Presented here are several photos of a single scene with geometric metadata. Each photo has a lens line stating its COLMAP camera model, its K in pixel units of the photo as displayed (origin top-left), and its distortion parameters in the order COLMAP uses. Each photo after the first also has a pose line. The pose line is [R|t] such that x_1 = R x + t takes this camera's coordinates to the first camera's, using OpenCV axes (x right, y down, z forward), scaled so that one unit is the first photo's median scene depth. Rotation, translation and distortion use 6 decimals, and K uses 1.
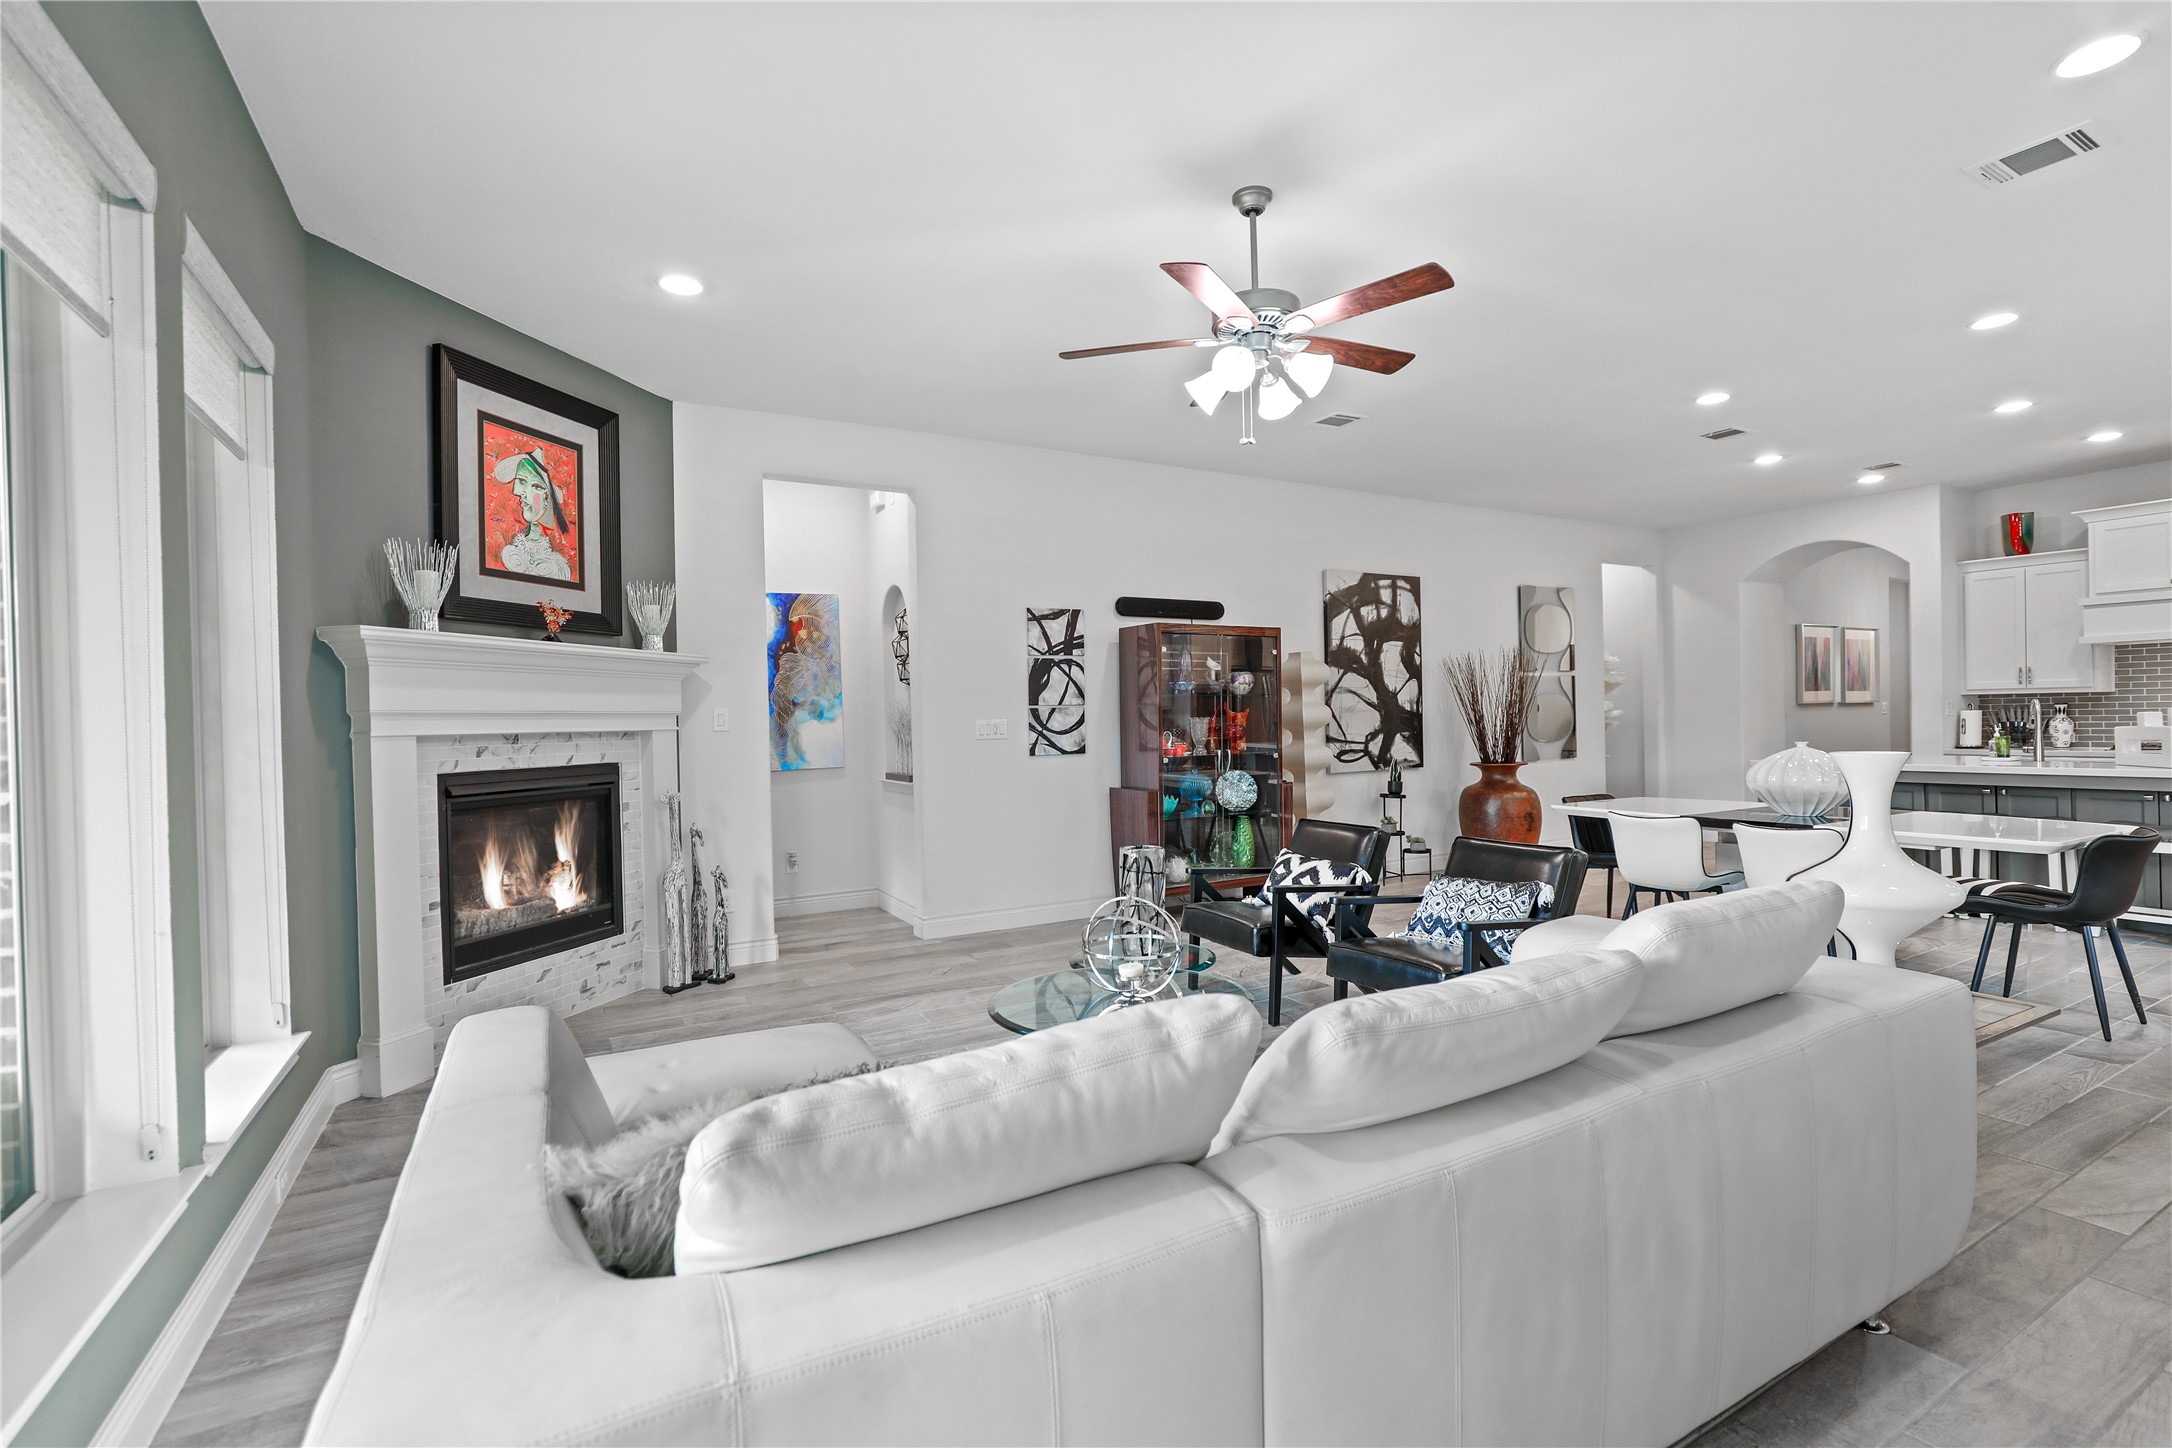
lens RADIAL K [[984.7, 0, 1097.9], [0, 984.7, 725.1], [0, 0, 1]] dist [-0.021791, 0.006177]
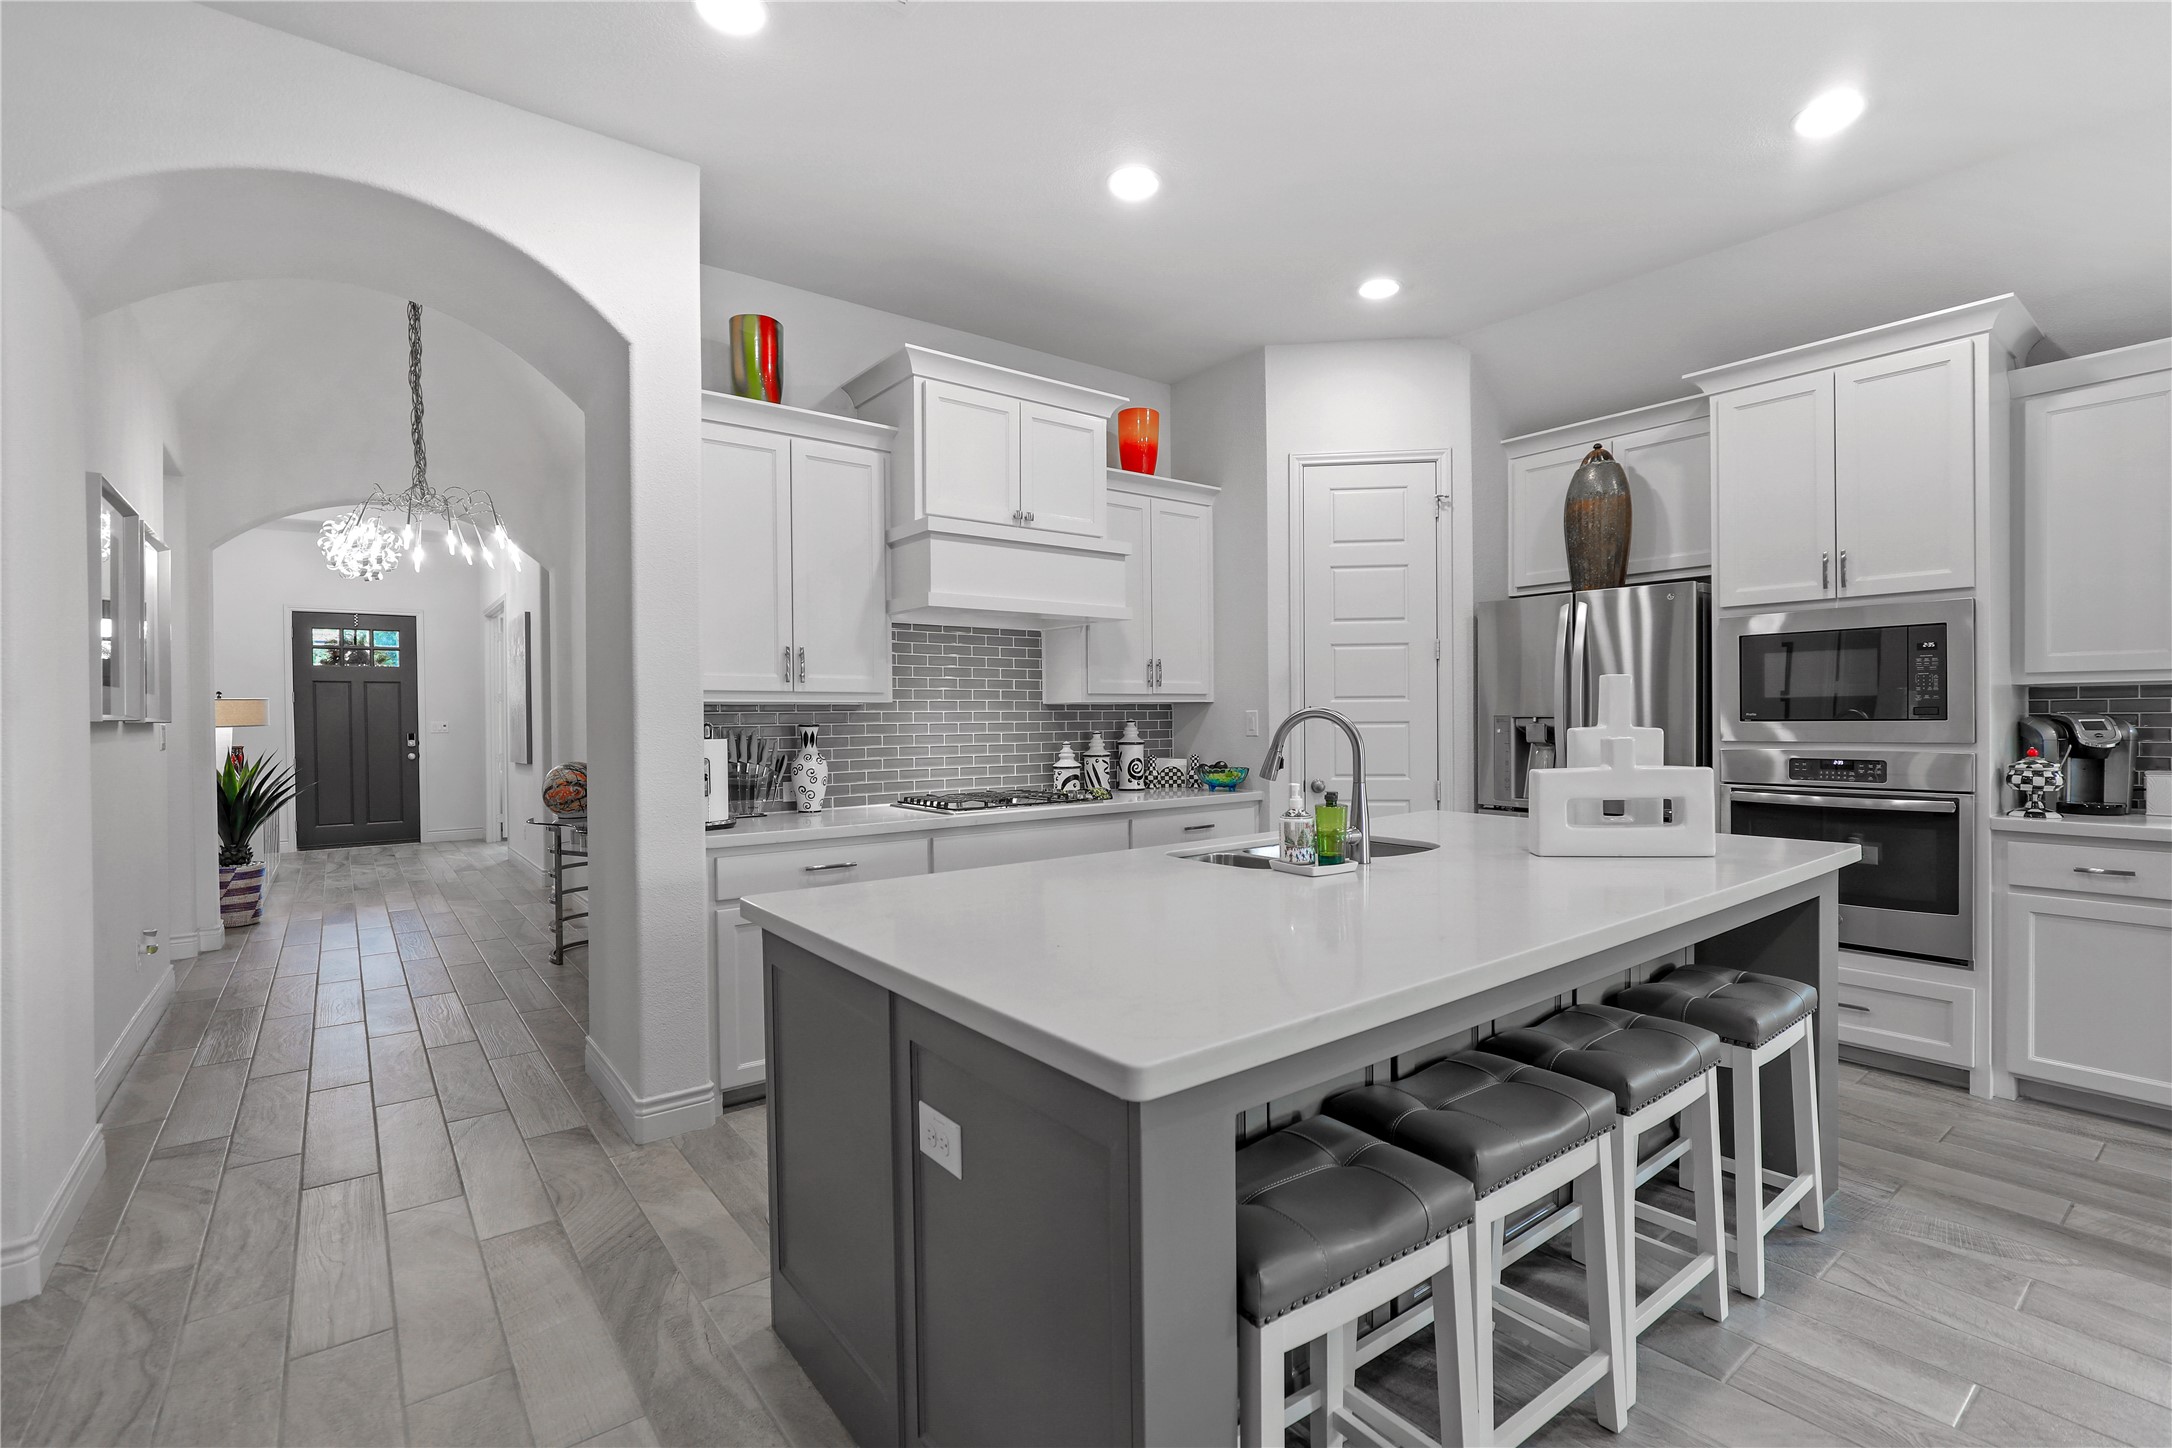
lens RADIAL K [[984.7, 0, 1093.5], [0, 984.7, 725.4], [0, 0, 1]] dist [-0.021791, 0.006177]
pose [[-0.137376, 0.013933, 0.990421, 0.493841], [0.021423, 0.999709, -0.011092, -0.013650], [-0.990287, 0.019694, -0.137635, 0.976894]]
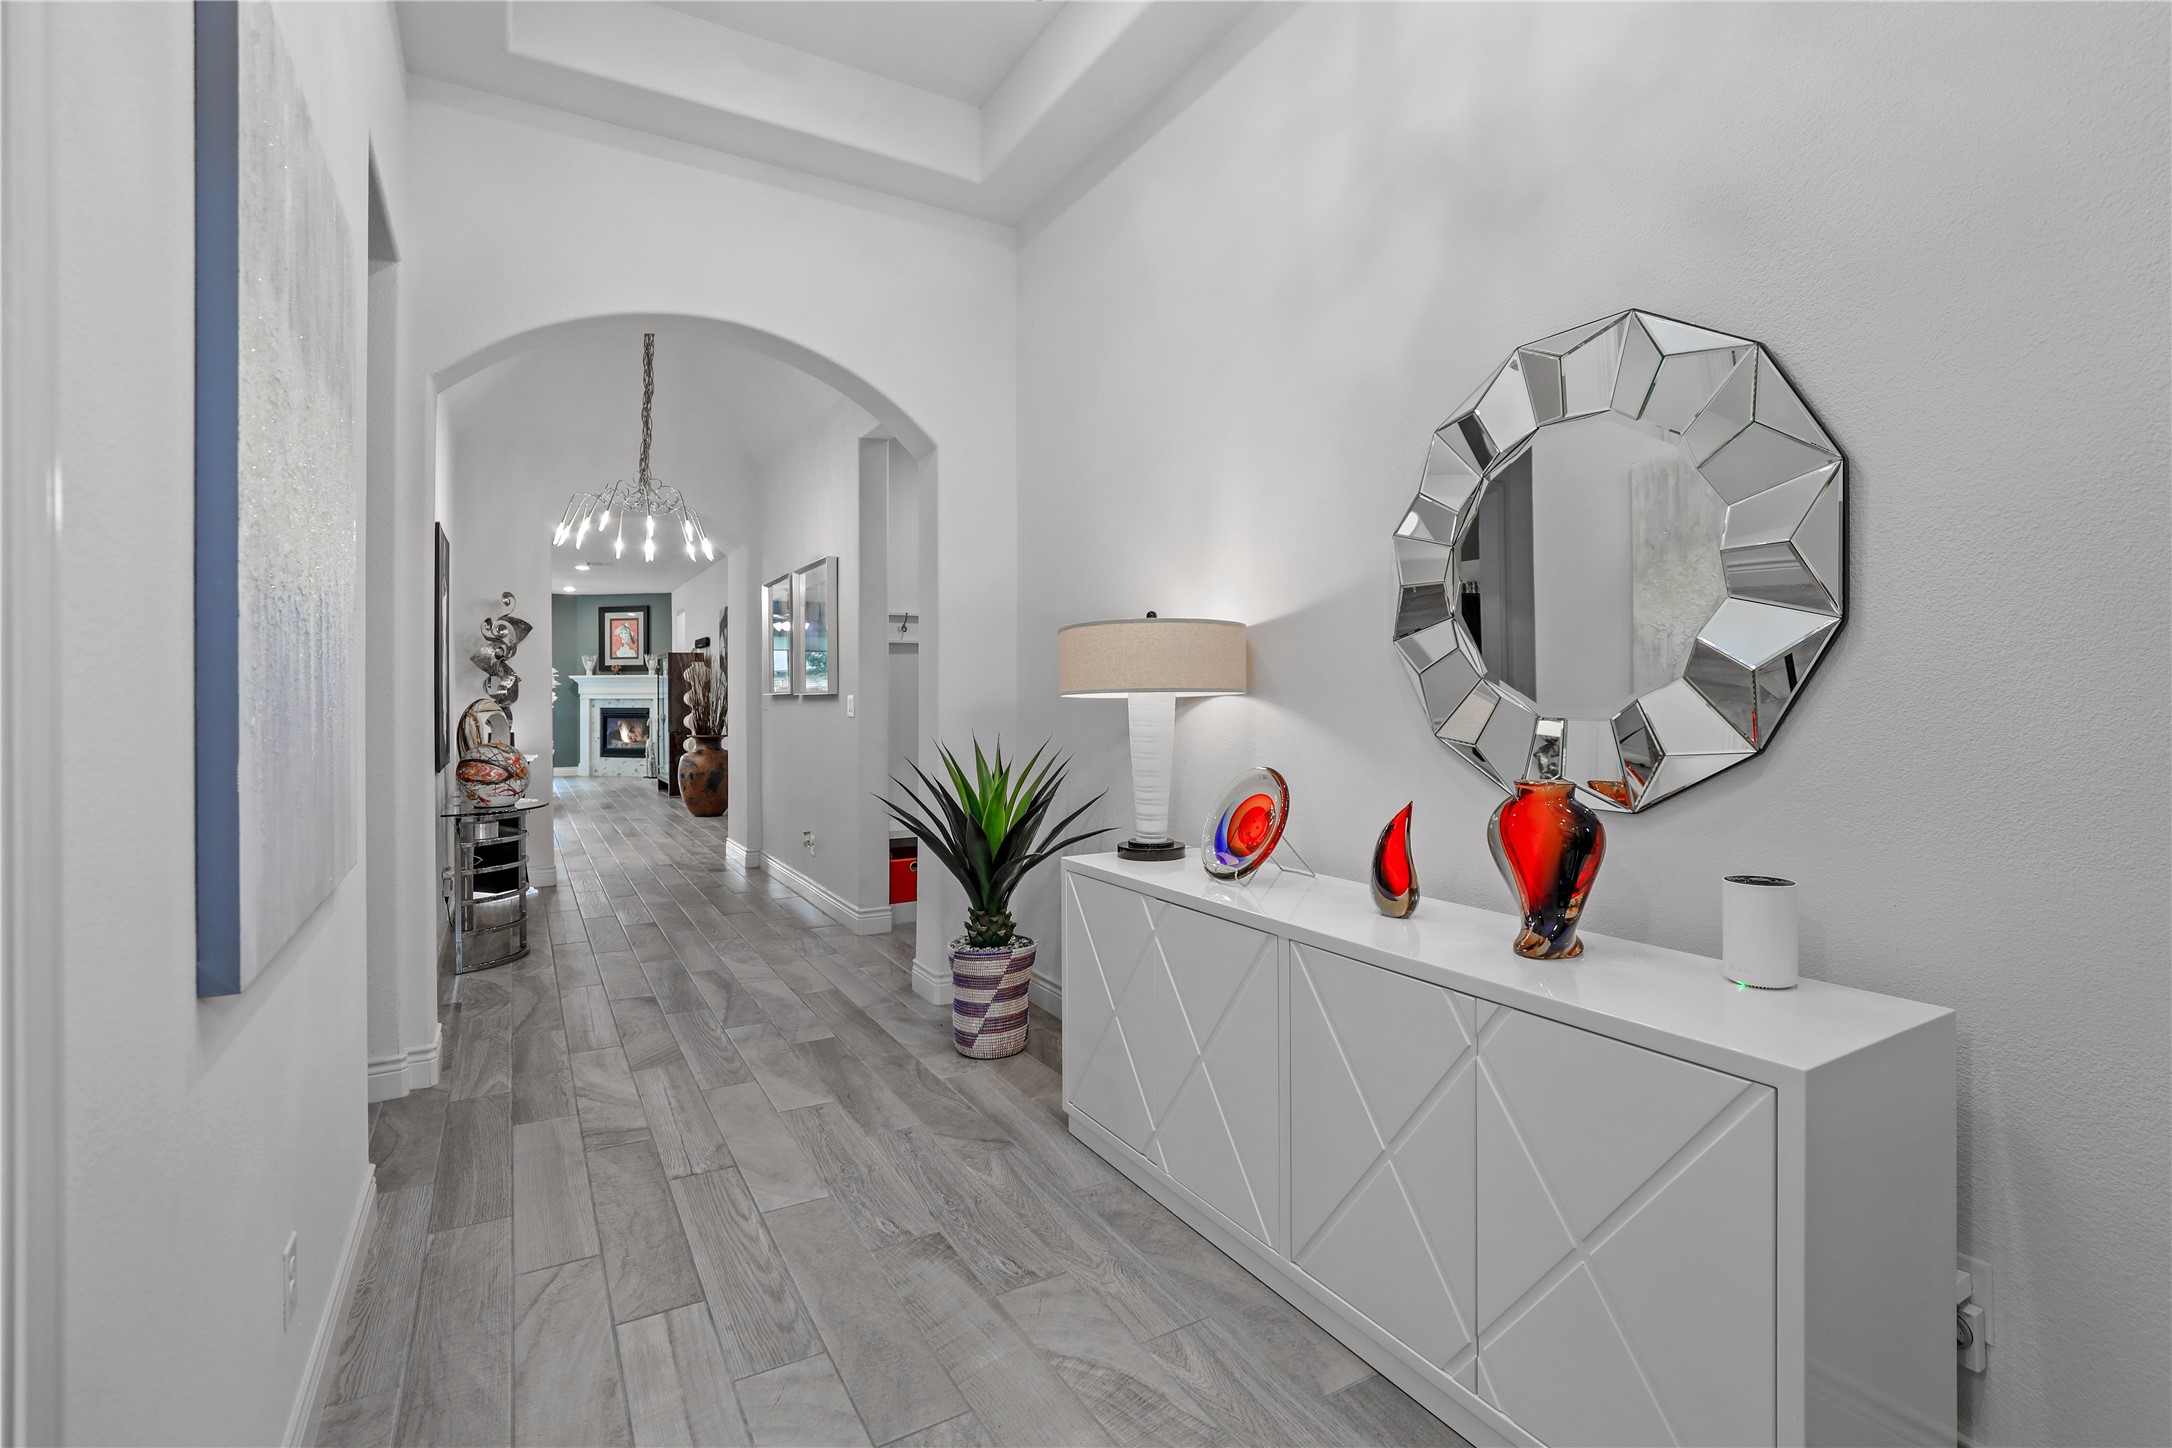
lens RADIAL K [[984.7, 0, 1080.7], [0, 984.7, 704.5], [0, 0, 1]] dist [-0.021791, 0.006177]
pose [[0.007333, 0.024634, -0.999670, 1.955234], [-0.008134, 0.999665, 0.024574, -0.046513], [0.999940, 0.007951, 0.007531, 1.654545]]
